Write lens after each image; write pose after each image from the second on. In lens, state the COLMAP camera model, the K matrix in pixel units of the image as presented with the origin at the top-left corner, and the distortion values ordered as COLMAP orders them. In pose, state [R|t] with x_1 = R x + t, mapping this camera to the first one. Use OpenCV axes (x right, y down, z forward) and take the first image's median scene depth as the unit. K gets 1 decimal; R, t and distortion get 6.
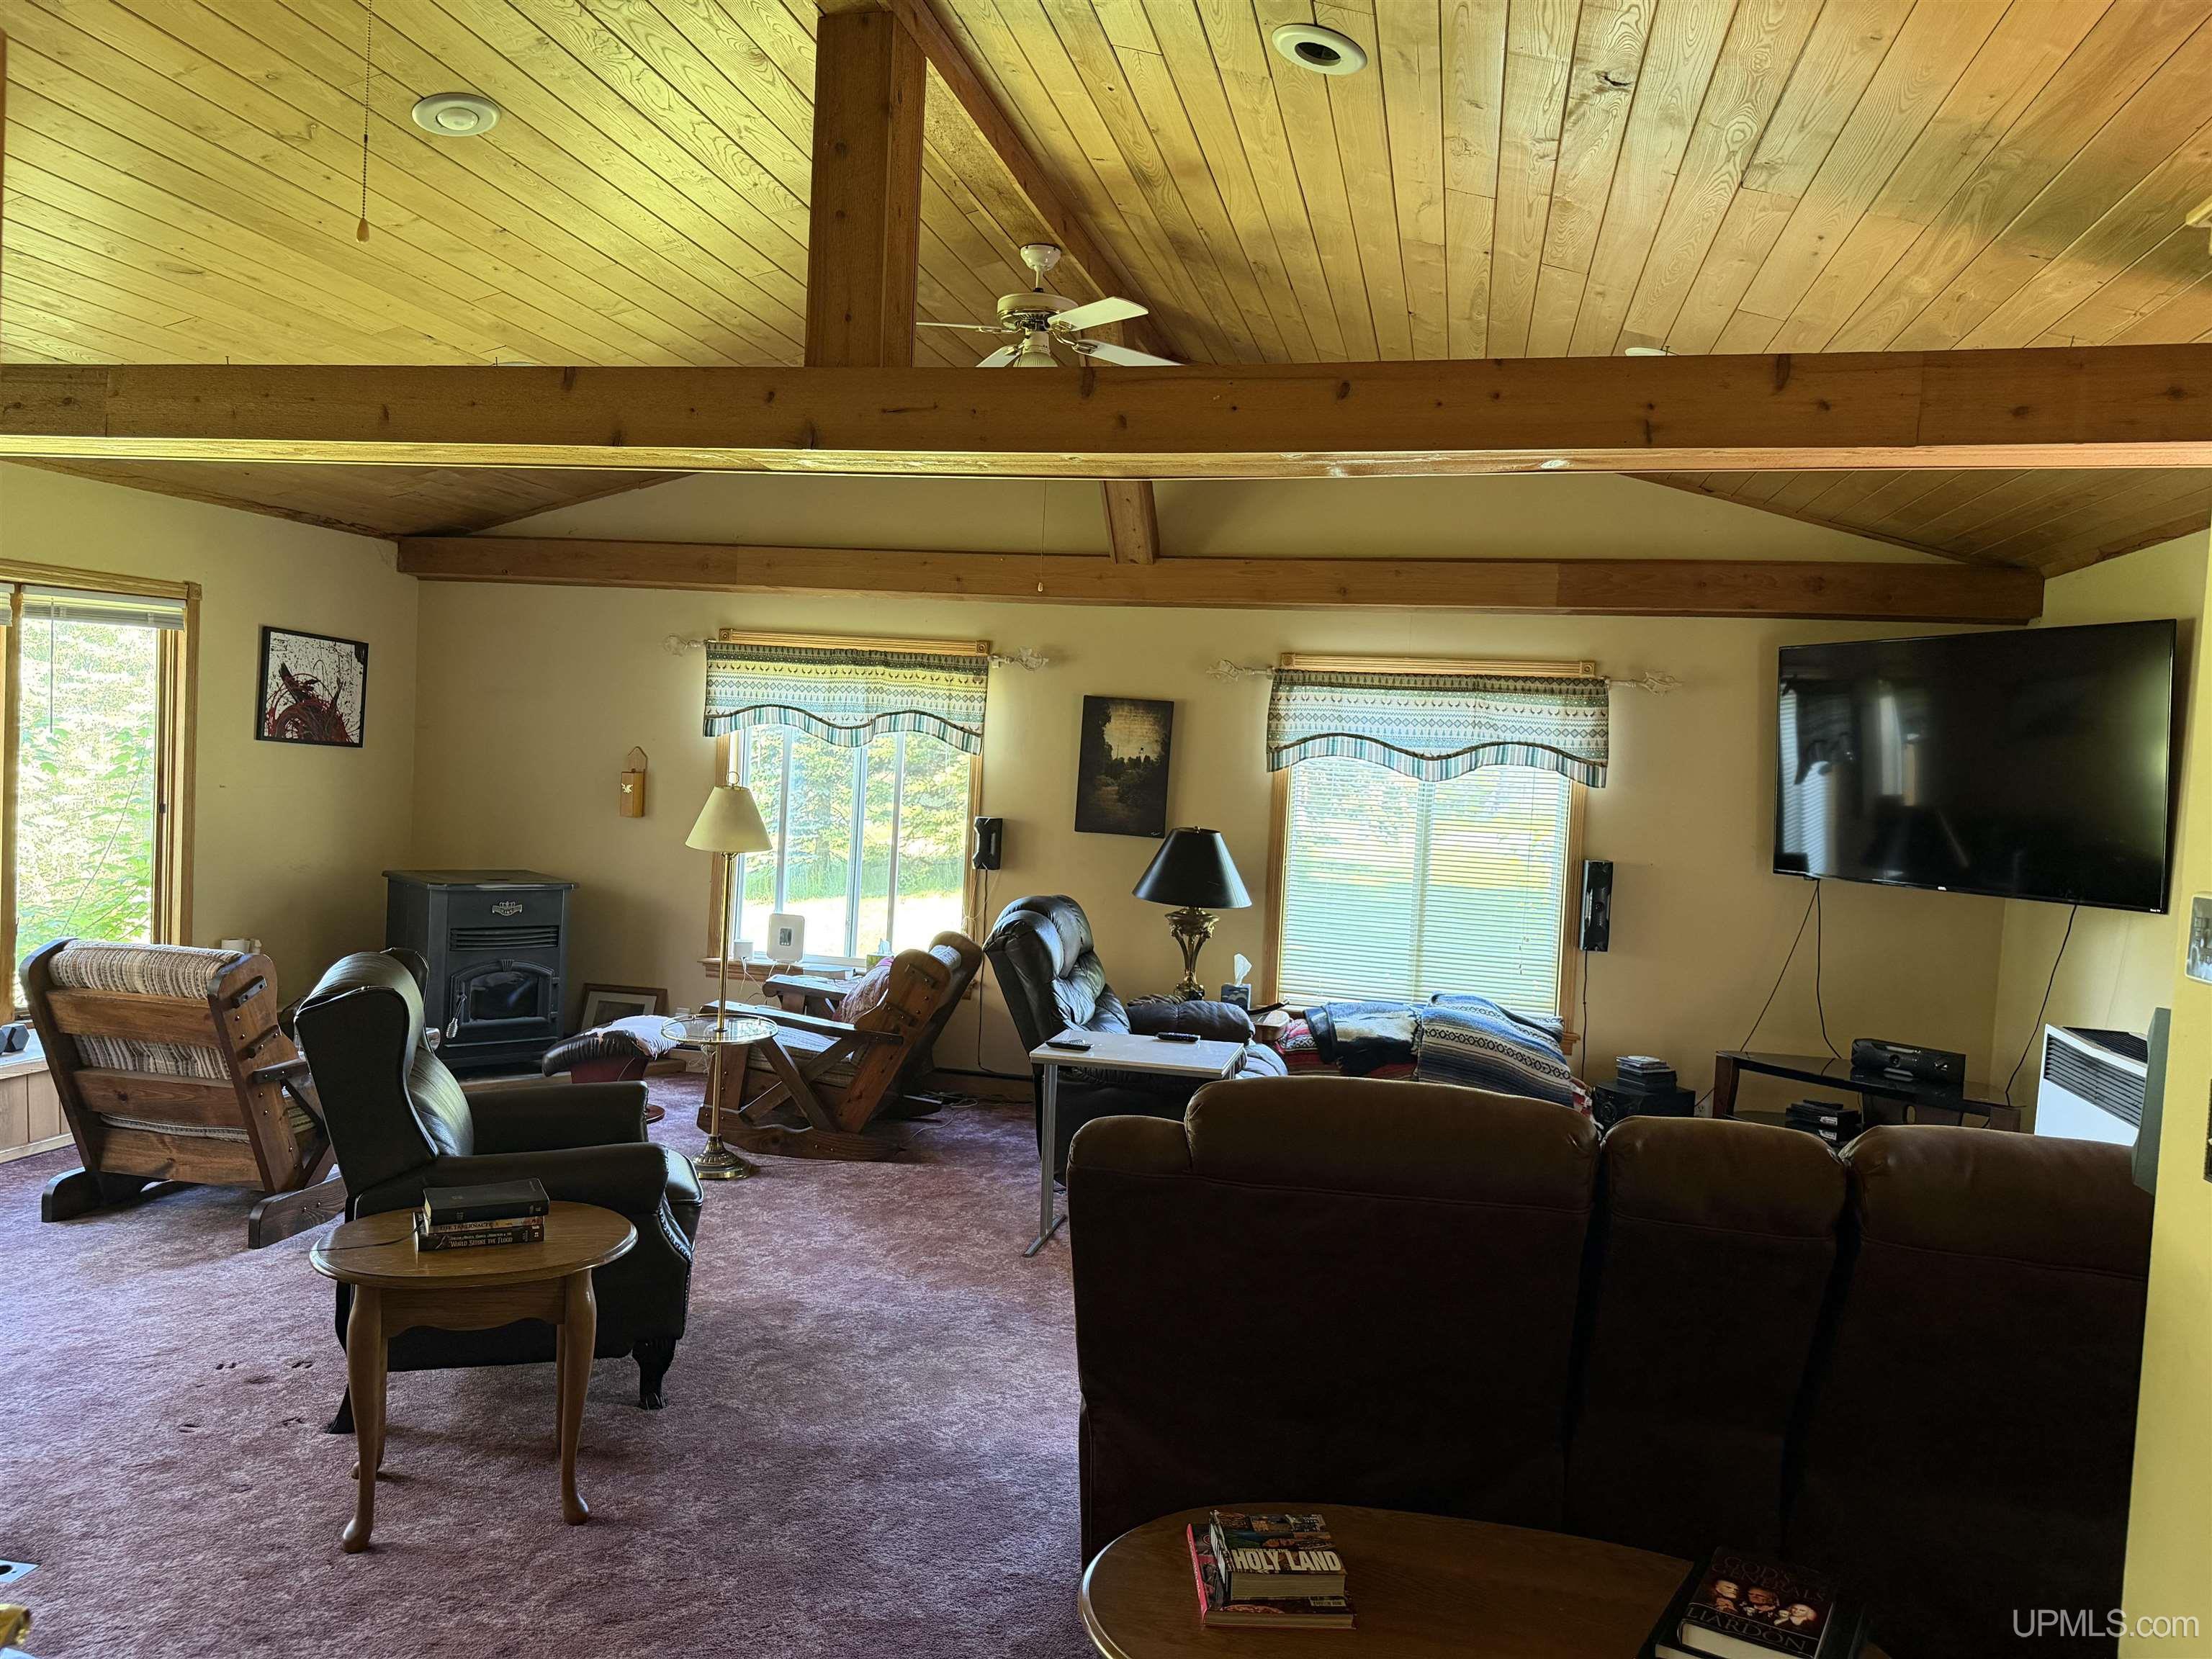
lens RADIAL K [[1546.2, 0, 1106.0], [0, 1546.2, 829.5], [0, 0, 1]] dist [0.139417, -0.170437]
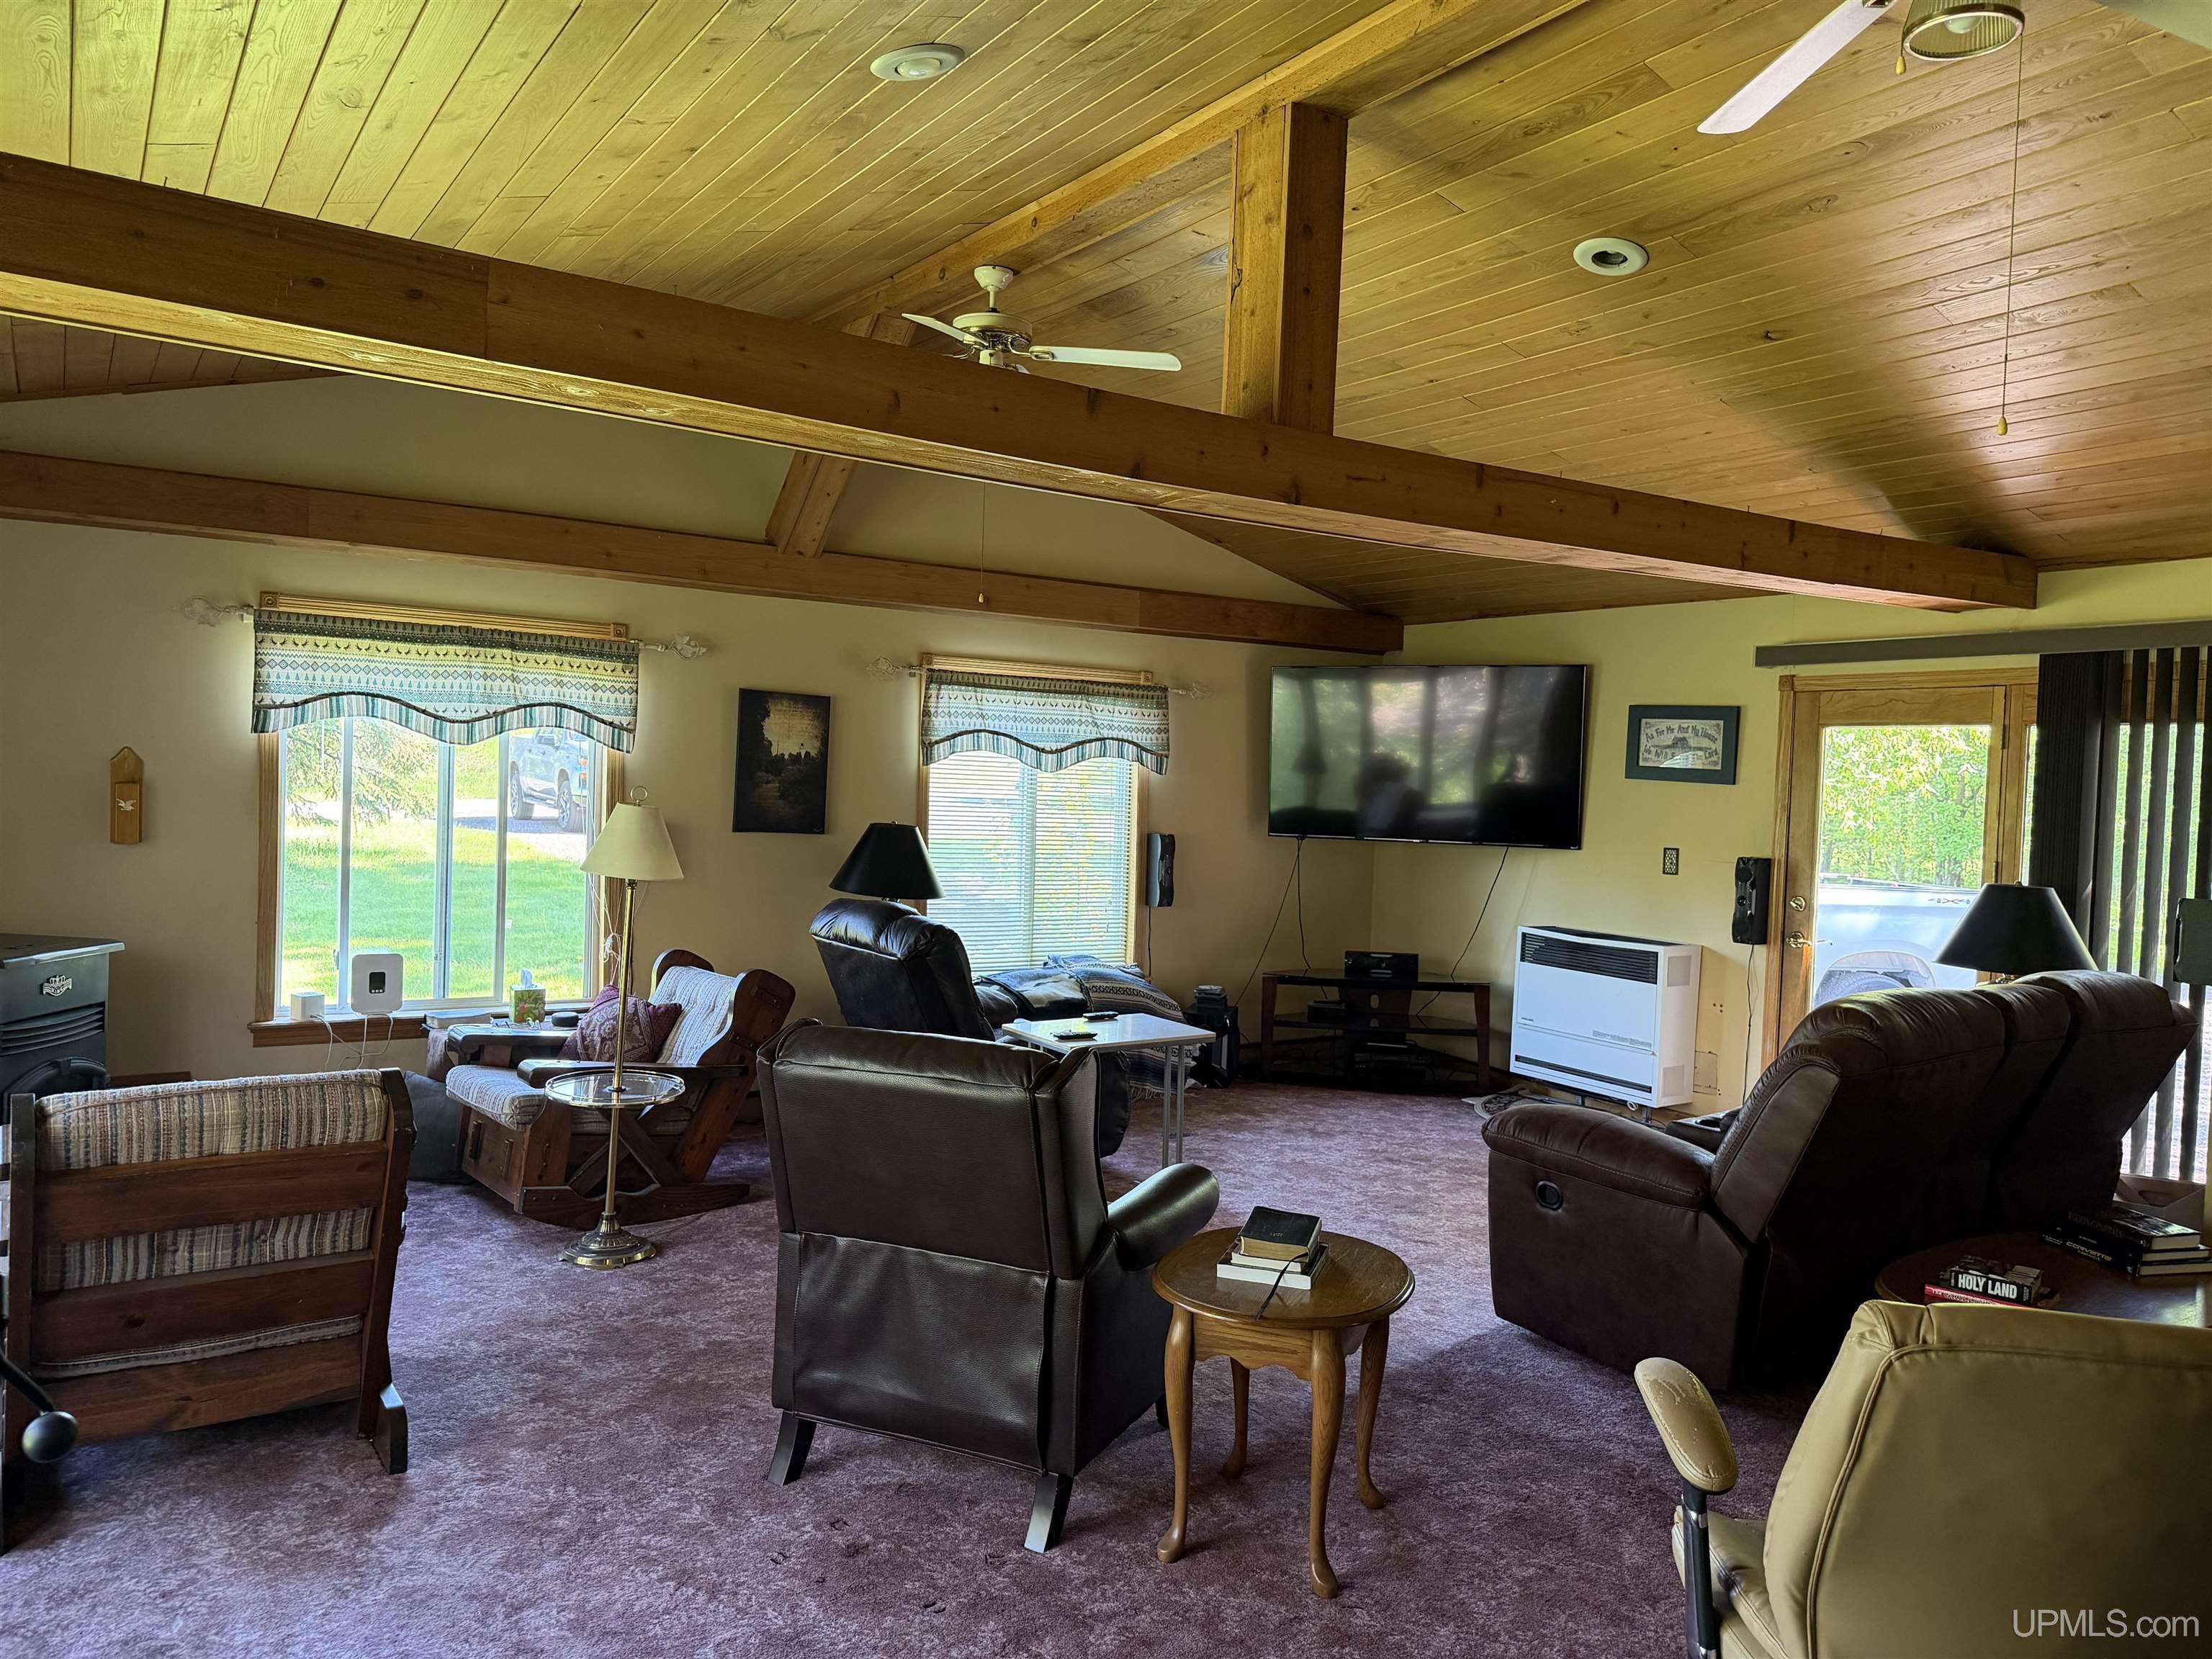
lens RADIAL K [[1546.2, 0, 1106.0], [0, 1546.2, 829.5], [0, 0, 1]] dist [0.139417, -0.170437]
pose [[0.691679, -0.054453, 0.720149, -0.567675], [0.025724, 0.998378, 0.050784, -0.044128], [-0.721747, -0.016601, 0.691958, 0.176633]]
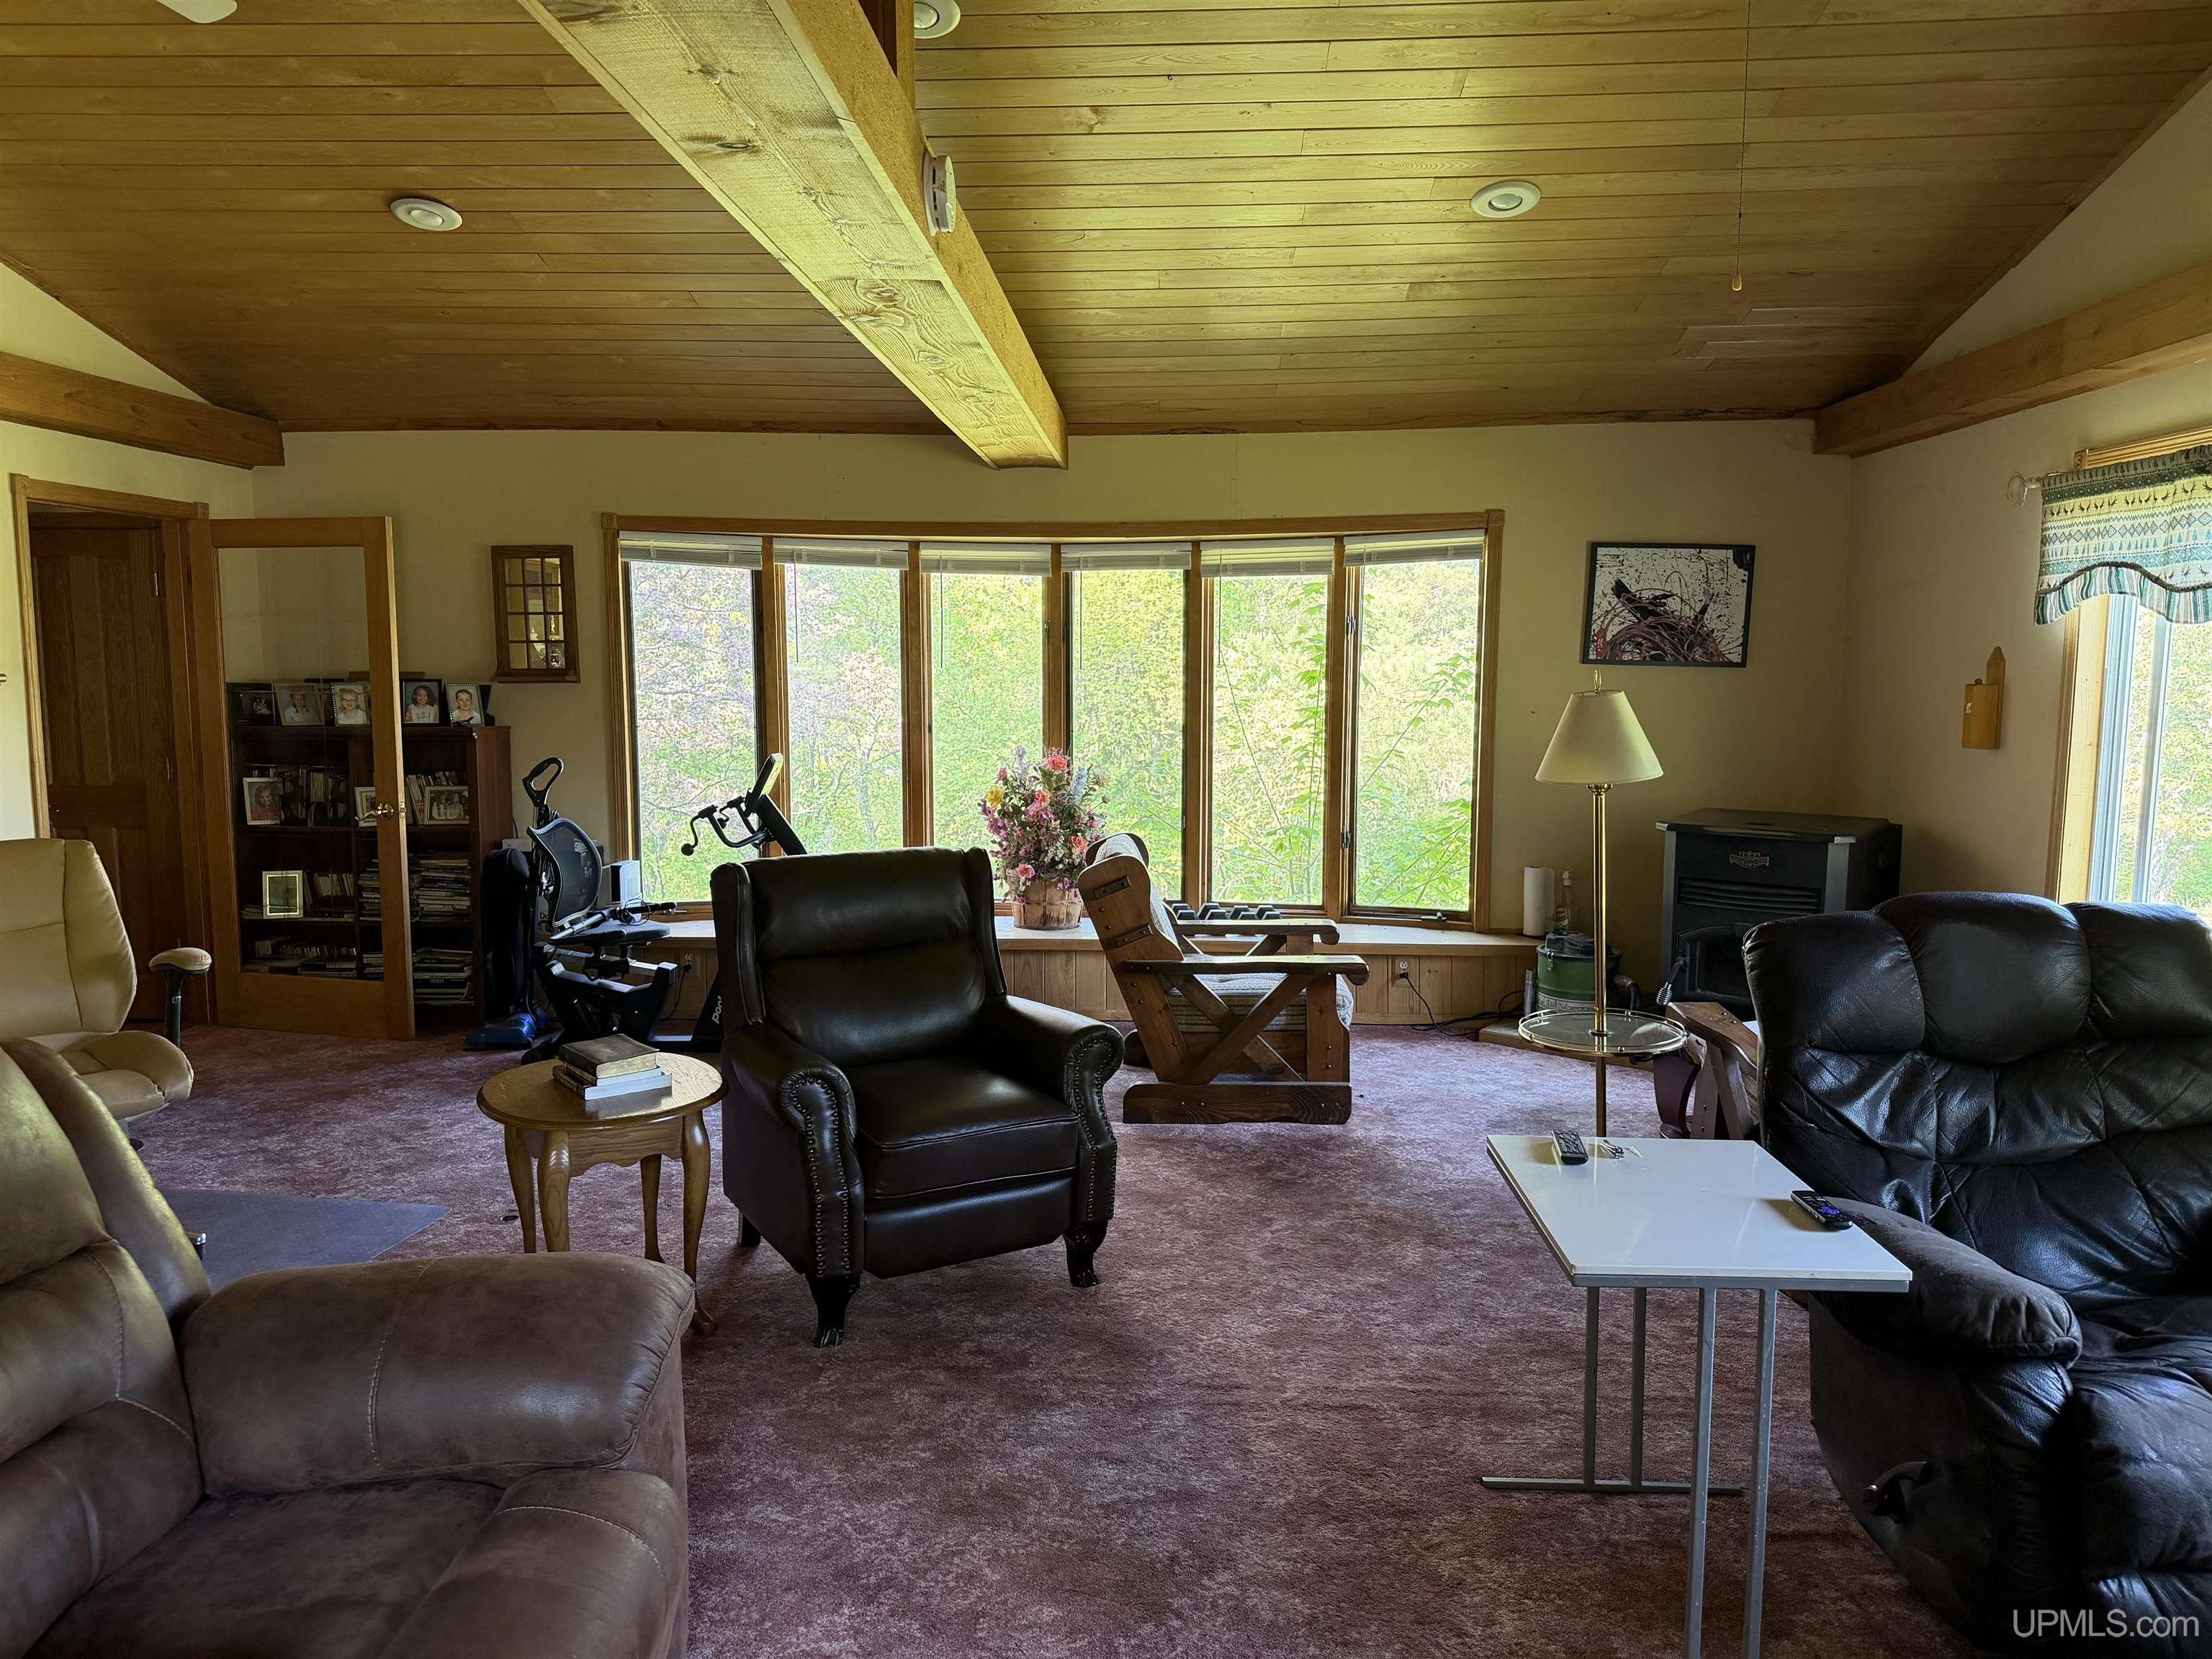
lens RADIAL K [[1546.2, 0, 1106.0], [0, 1546.2, 829.5], [0, 0, 1]] dist [0.139417, -0.170437]
pose [[0.175271, 0.056873, -0.982876, 0.349784], [-0.034142, 0.998081, 0.051665, 0.004682], [0.983928, 0.024502, 0.176876, 0.544407]]
